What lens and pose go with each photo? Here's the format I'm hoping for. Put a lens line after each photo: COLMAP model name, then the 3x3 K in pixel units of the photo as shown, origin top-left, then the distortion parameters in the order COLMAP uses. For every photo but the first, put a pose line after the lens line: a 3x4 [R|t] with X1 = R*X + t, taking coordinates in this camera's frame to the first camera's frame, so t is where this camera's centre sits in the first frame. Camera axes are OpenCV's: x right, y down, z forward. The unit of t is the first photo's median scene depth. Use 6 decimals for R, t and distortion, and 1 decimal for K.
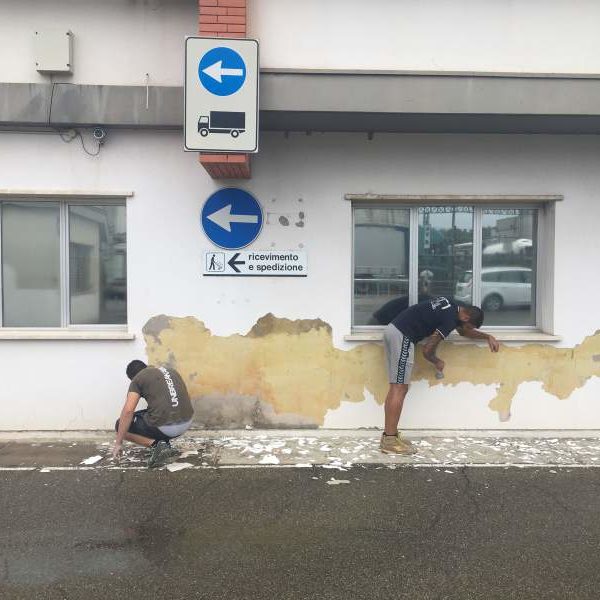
lens RADIAL K [[635.1, 0, 300.0], [0, 635.1, 300.0], [0, 0, 1]] dist [0.014925, 0.004509]
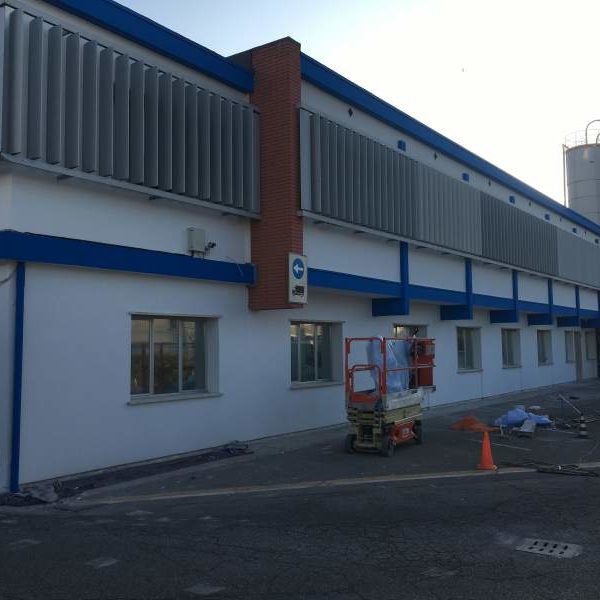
lens RADIAL K [[635.1, 0, 300.0], [0, 635.1, 300.0], [0, 0, 1]] dist [0.014925, 0.004509]
pose [[0.638001, 0.041408, 0.768921, -1.856206], [0.047983, 0.994475, -0.093368, -0.035268], [-0.768539, 0.096464, 0.632489, -0.428395]]
